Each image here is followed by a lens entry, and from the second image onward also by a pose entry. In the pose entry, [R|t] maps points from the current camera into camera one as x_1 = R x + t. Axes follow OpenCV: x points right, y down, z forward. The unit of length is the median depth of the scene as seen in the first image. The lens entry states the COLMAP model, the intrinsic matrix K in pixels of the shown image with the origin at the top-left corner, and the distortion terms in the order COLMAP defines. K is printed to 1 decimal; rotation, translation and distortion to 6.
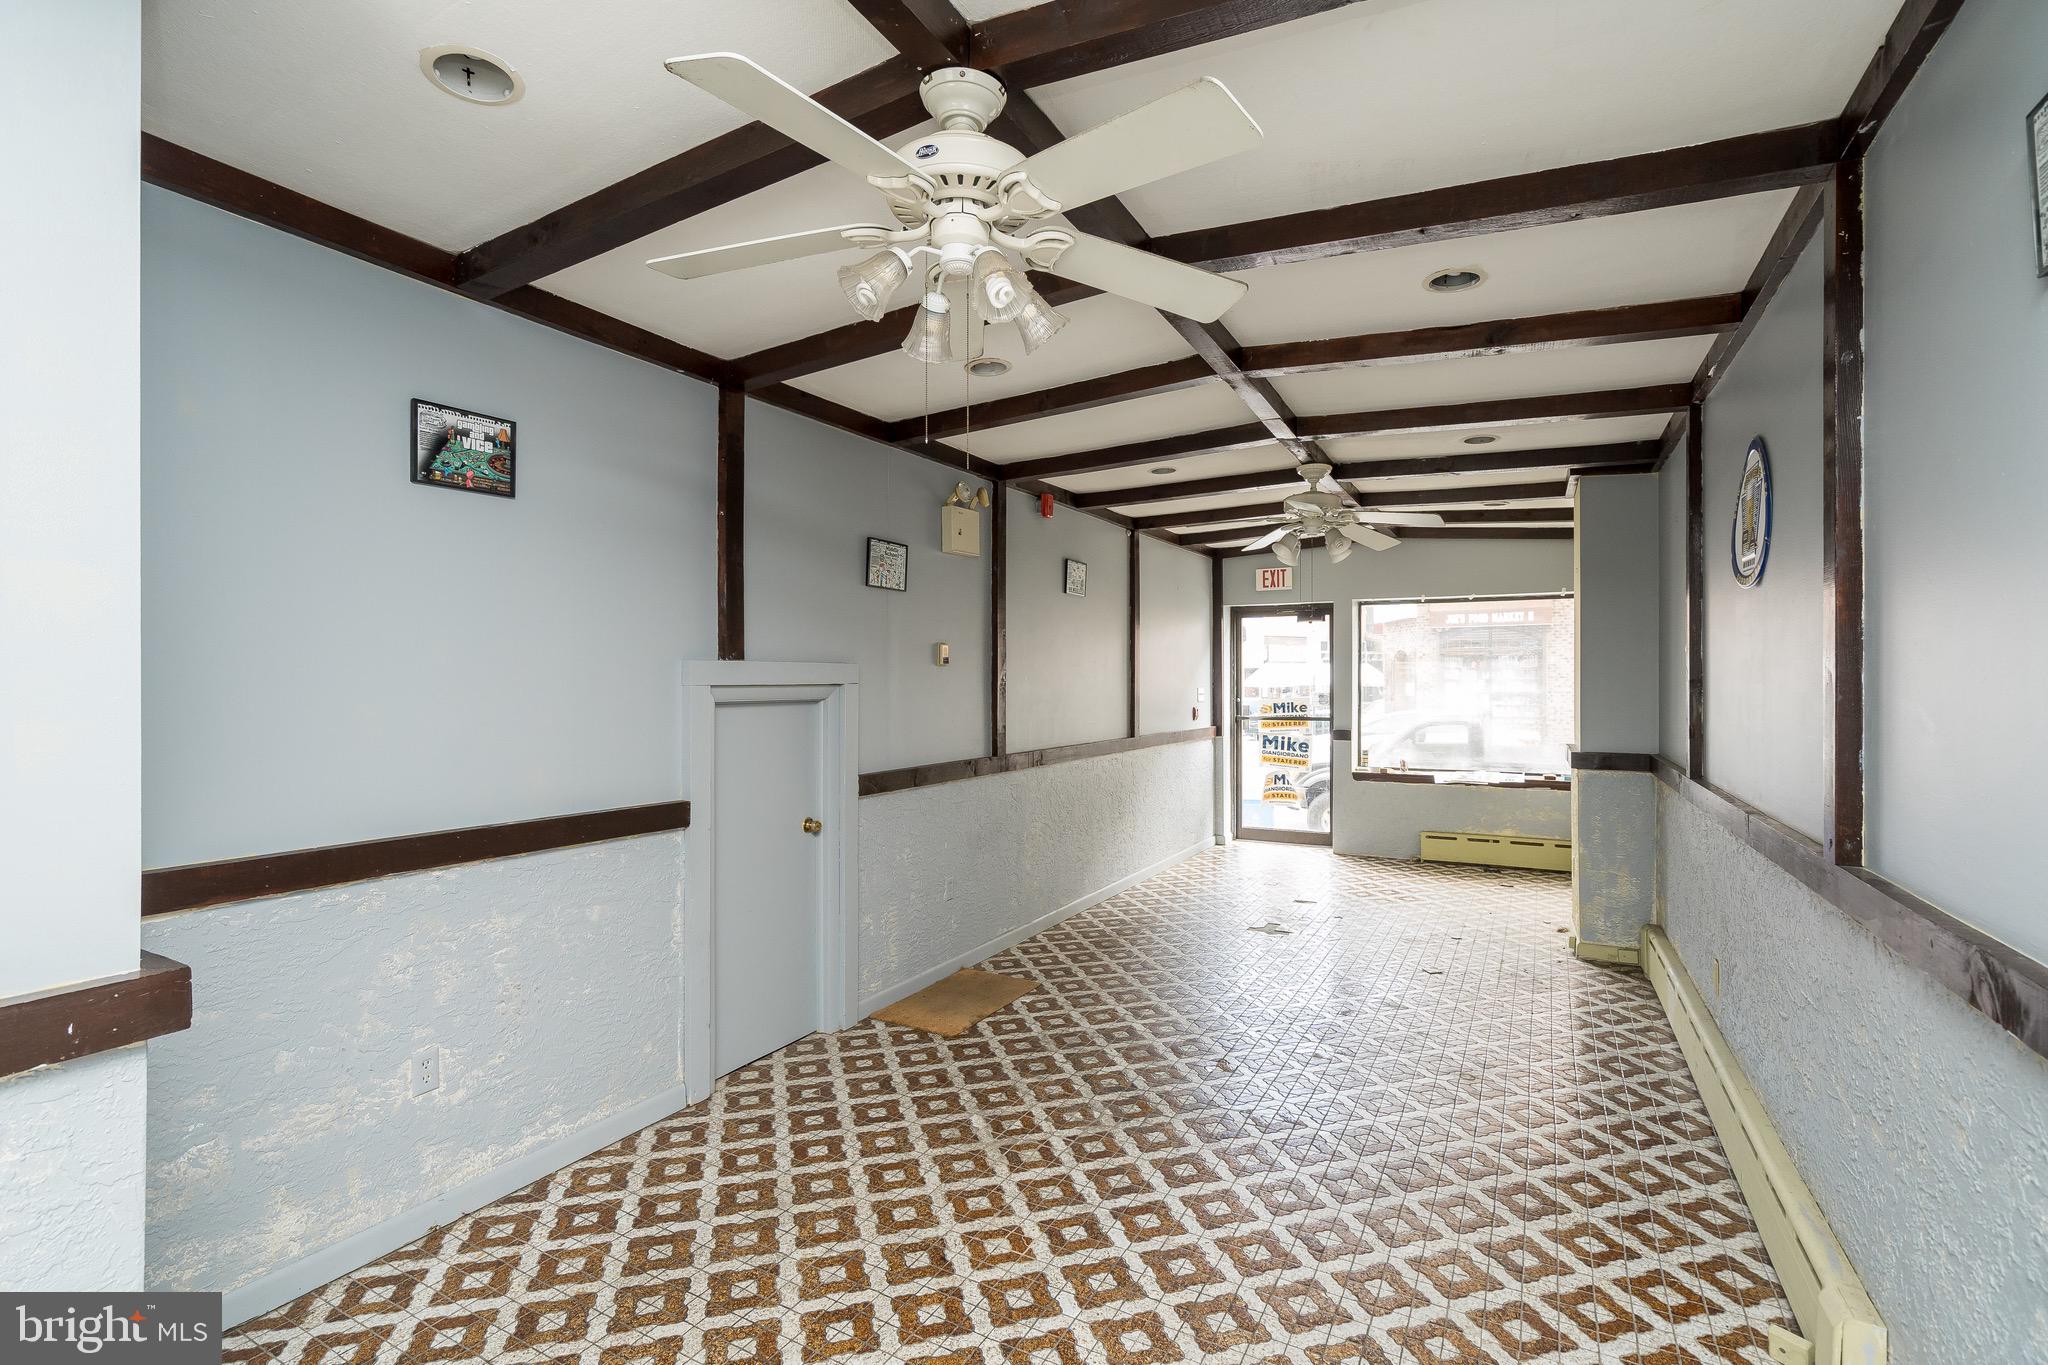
lens RADIAL K [[970.4, 0, 1024.6], [0, 970.4, 651.6], [0, 0, 1]] dist [-0.000984, 0.000193]
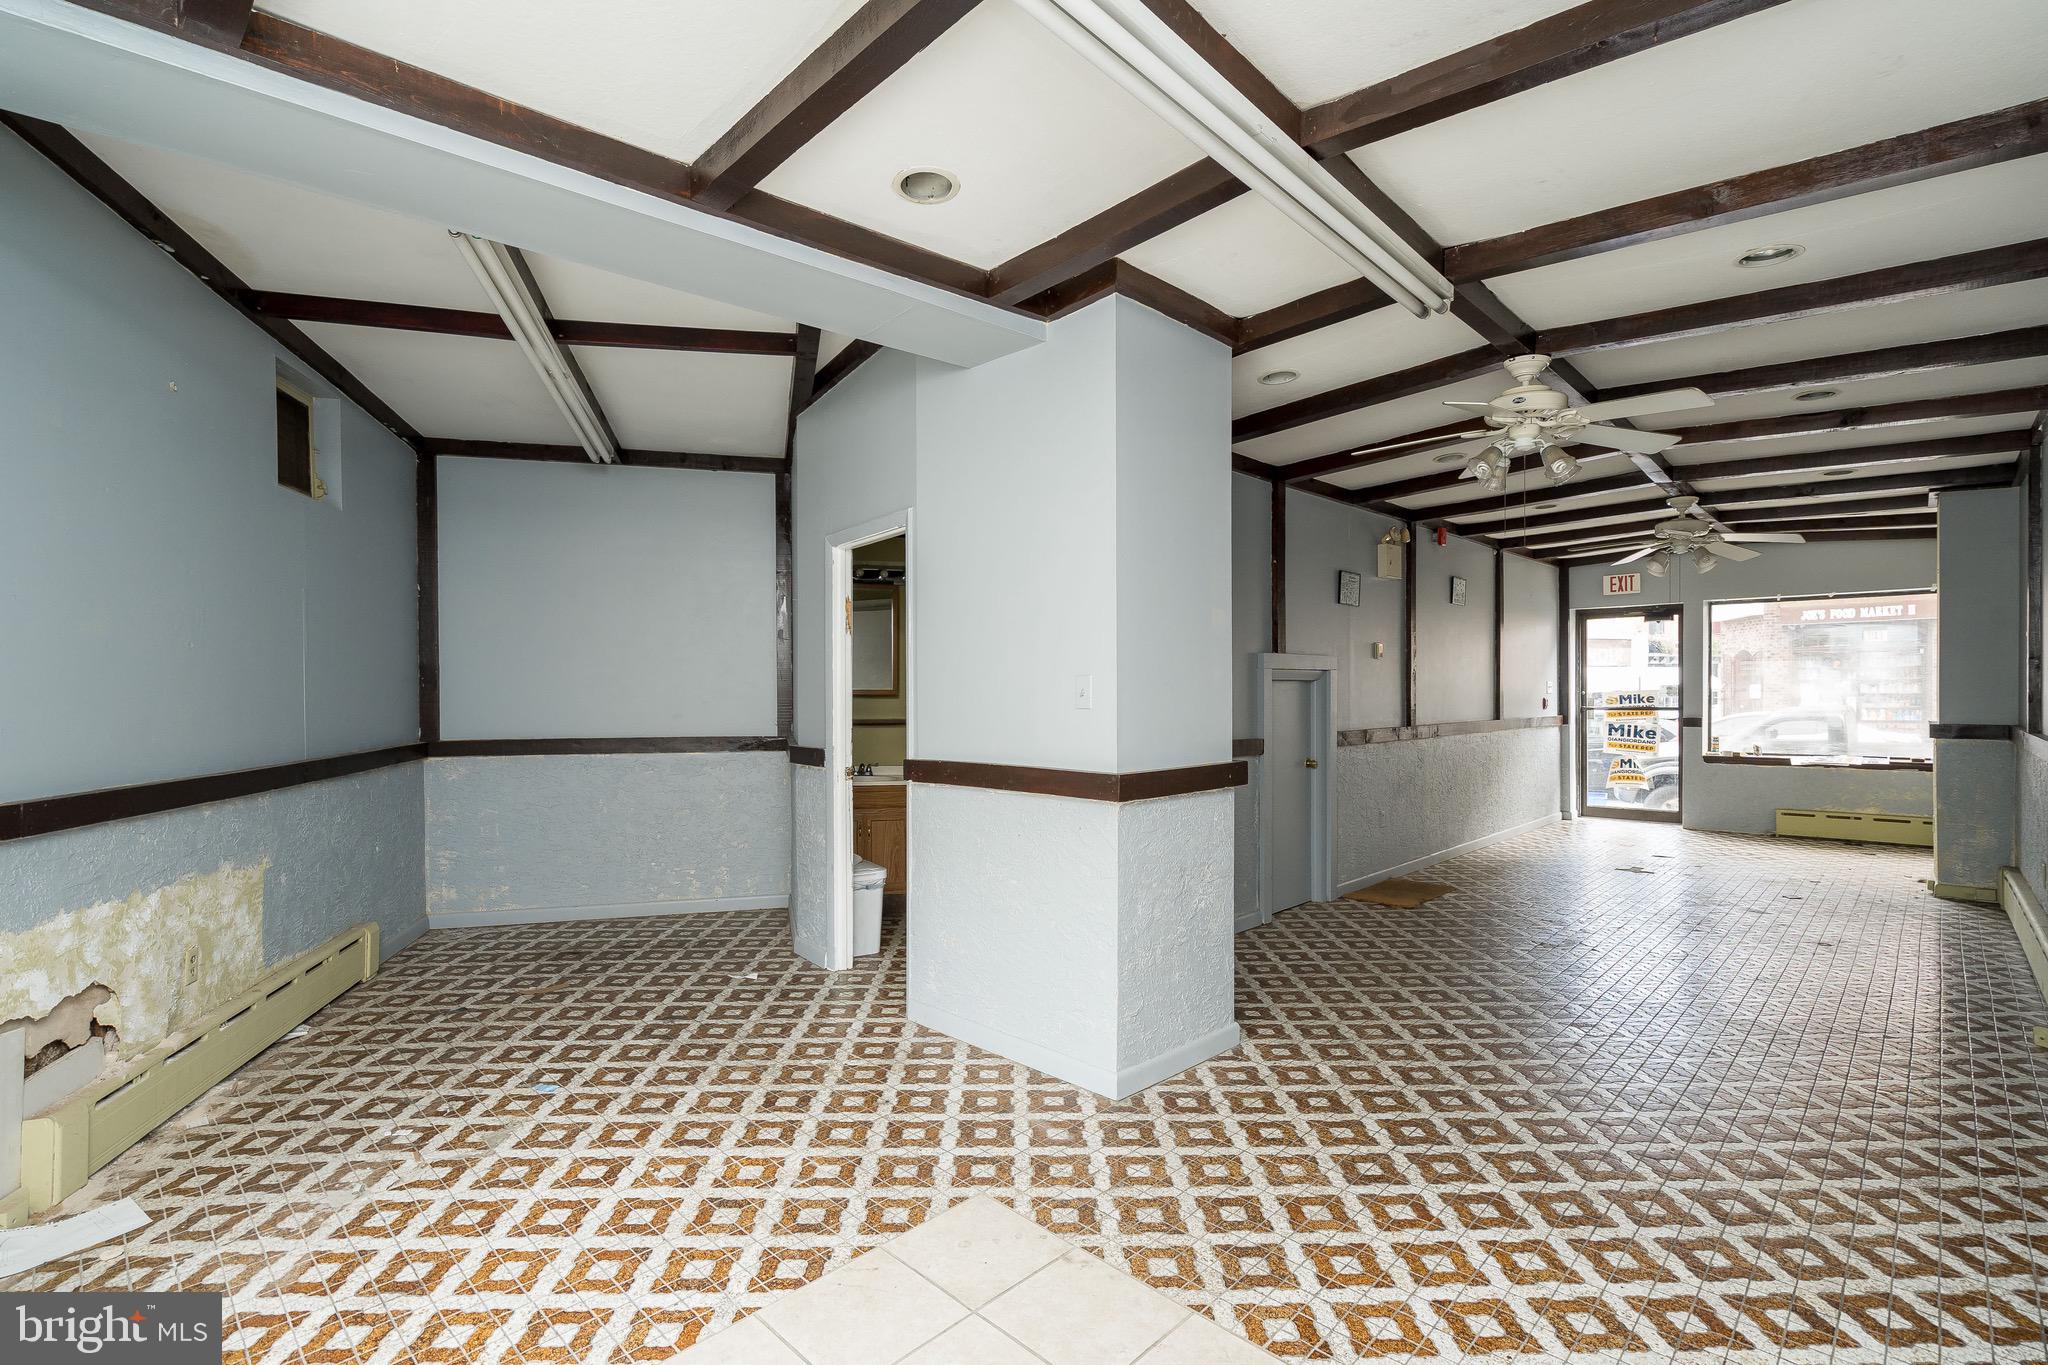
lens RADIAL K [[977.9, 0, 1024.0], [0, 977.9, 682.5], [0, 0, 1]] dist [0.013850, -0.000689]
pose [[0.967267, -0.007730, -0.253644, -0.128851], [0.012886, 0.999743, 0.018674, 0.009386], [0.253434, -0.021331, 0.967117, -0.287996]]
